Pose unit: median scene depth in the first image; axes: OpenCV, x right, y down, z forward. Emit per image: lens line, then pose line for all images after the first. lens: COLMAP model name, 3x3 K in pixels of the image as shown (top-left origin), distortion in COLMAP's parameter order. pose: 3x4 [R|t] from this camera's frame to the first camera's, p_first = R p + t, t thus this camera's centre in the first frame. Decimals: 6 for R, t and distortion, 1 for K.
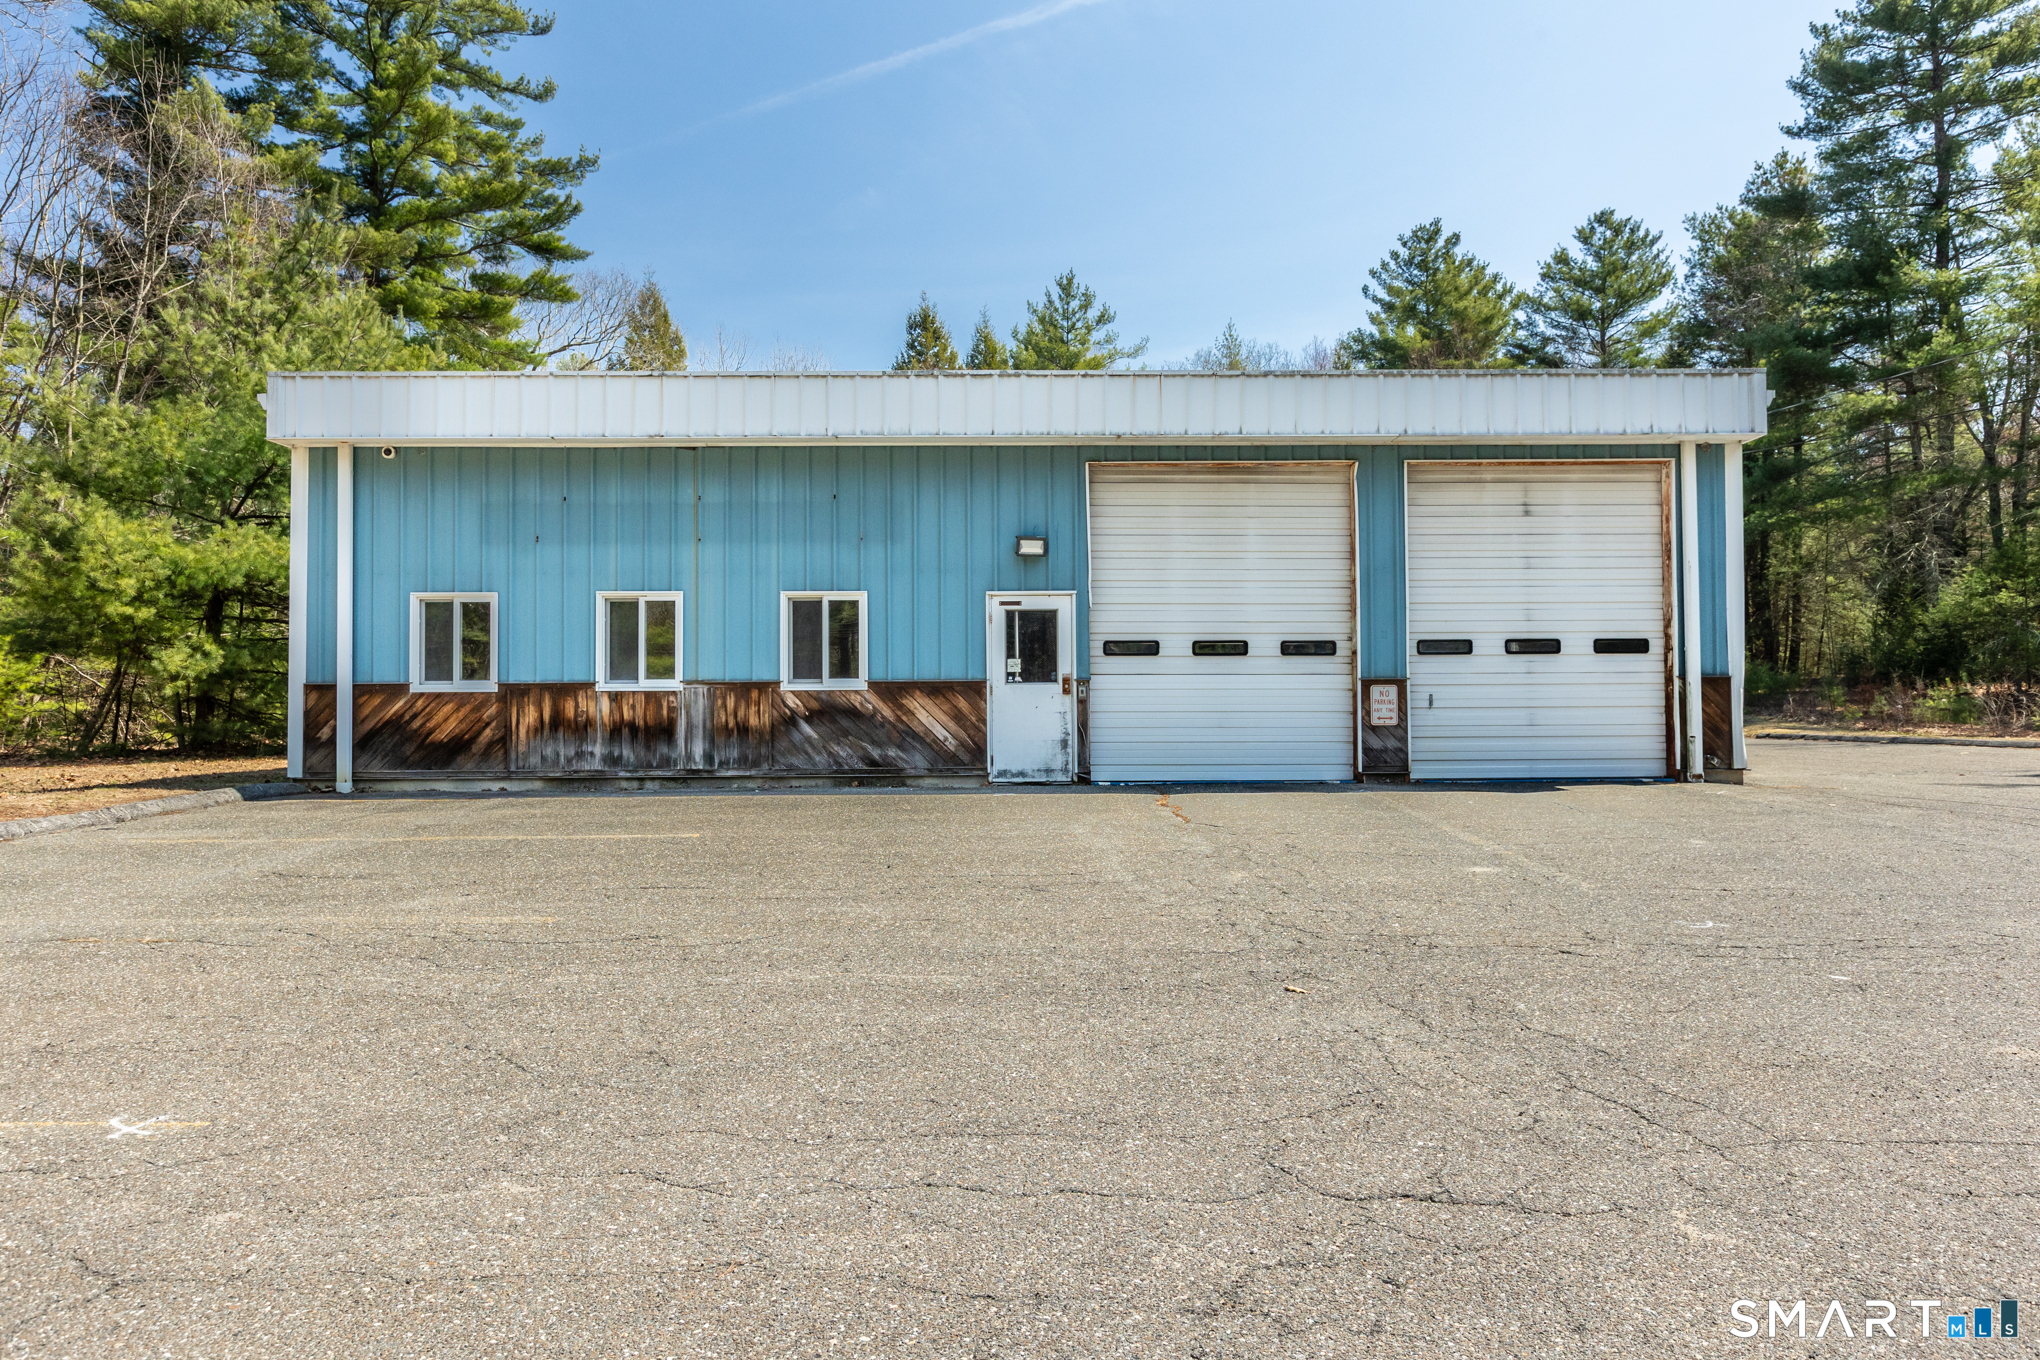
lens RADIAL K [[1228.1, 0, 1020.0], [0, 1228.1, 680.0], [0, 0, 1]] dist [0.015633, -0.000049]
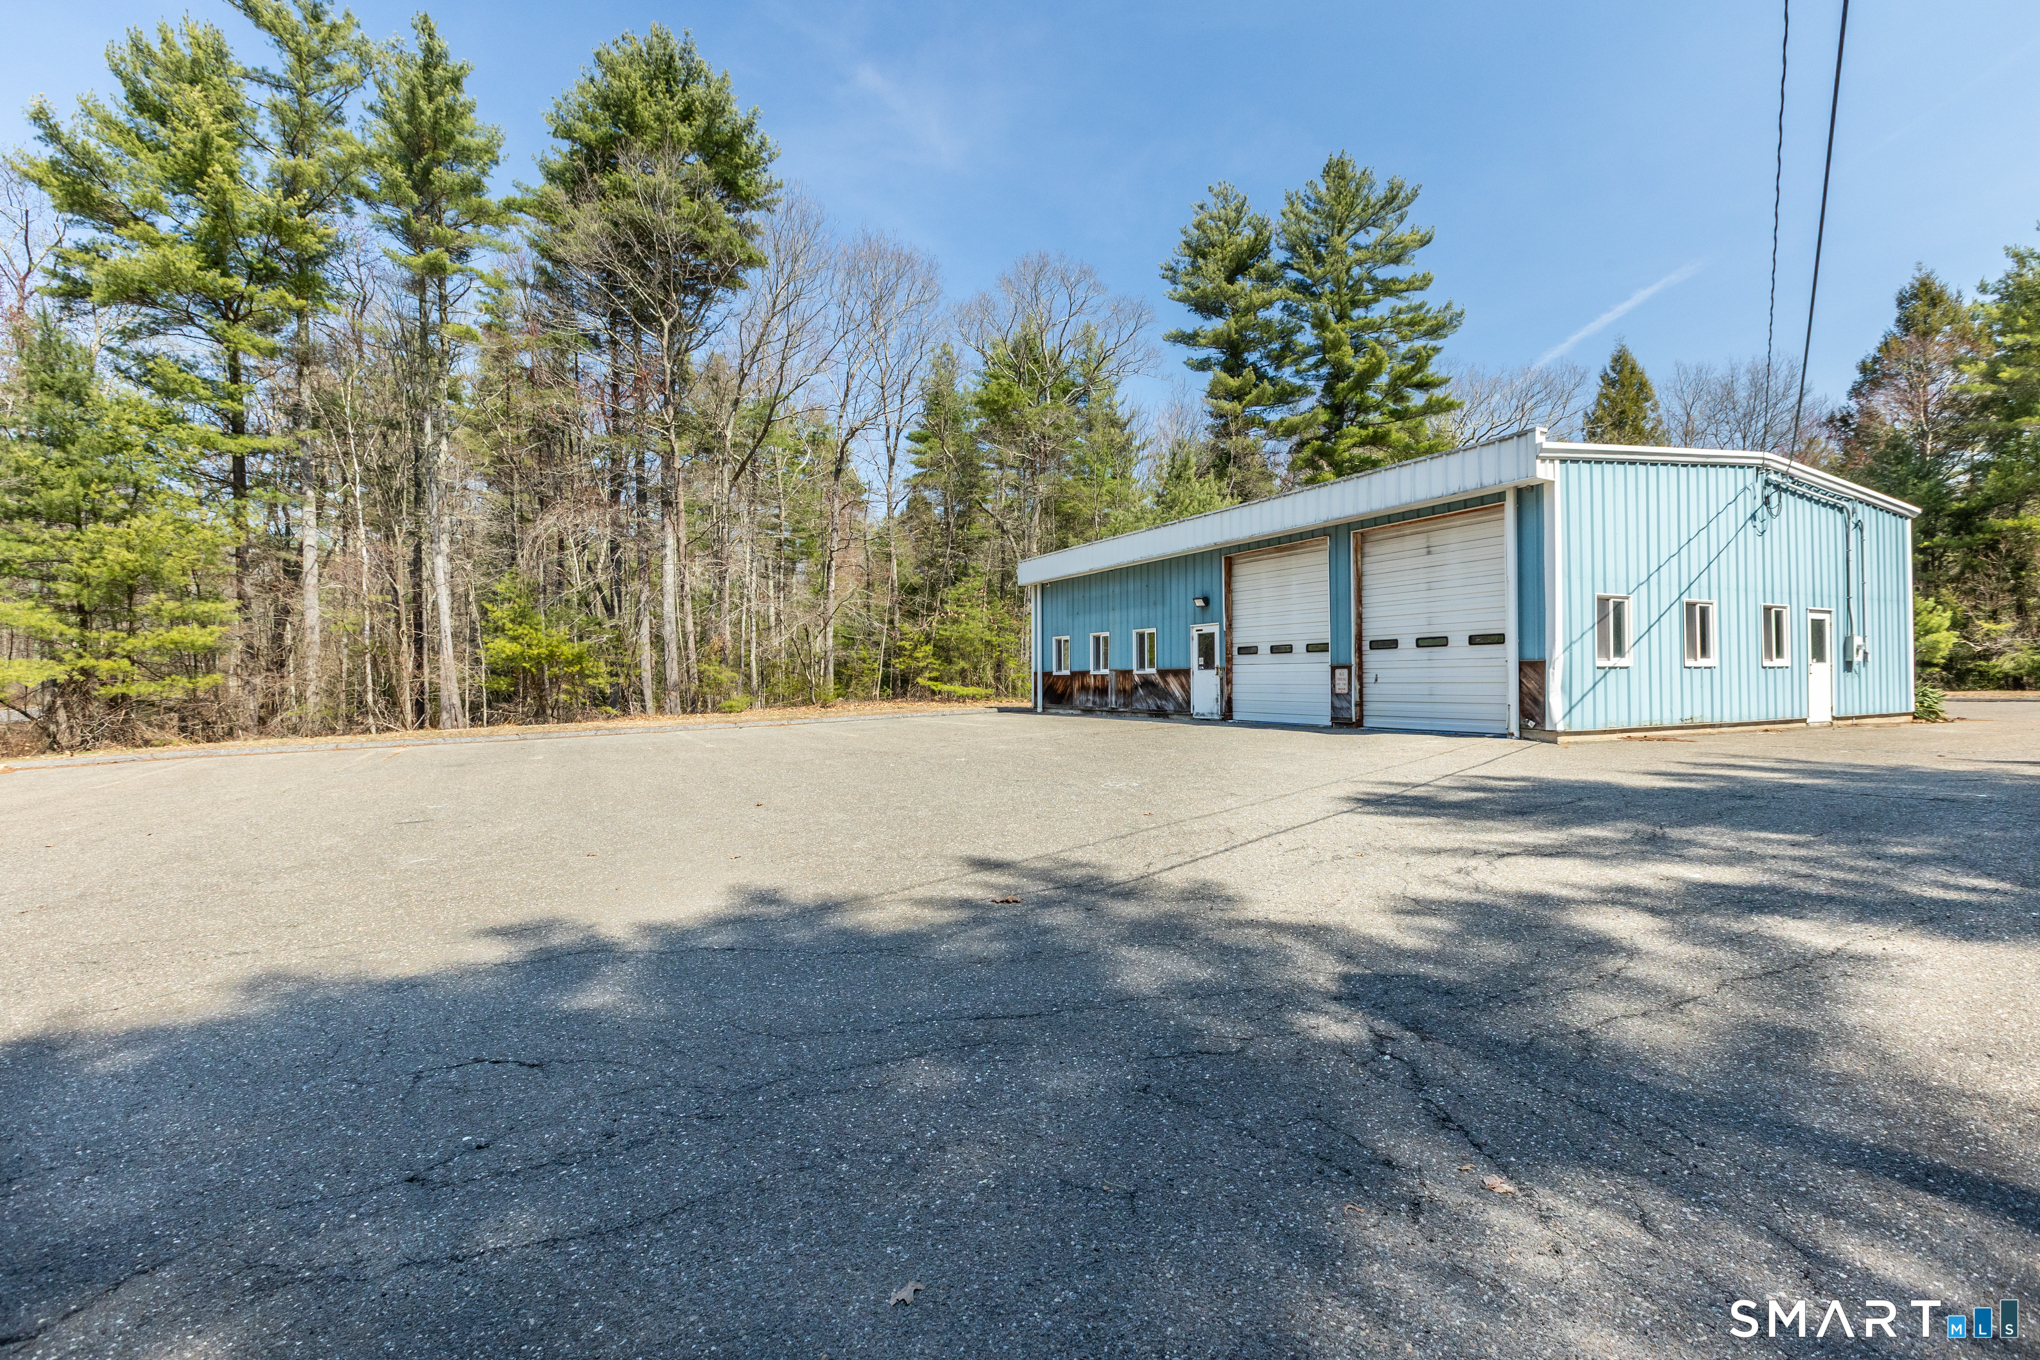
lens RADIAL K [[925.6, 0, 1020.0], [0, 925.6, 680.0], [0, 0, 1]] dist [-0.000941, -0.000534]
pose [[0.439486, 0.002351, -0.898246, 1.221998], [0.019740, 0.999730, 0.012275, -0.005088], [0.898032, -0.023126, 0.439321, 0.061735]]
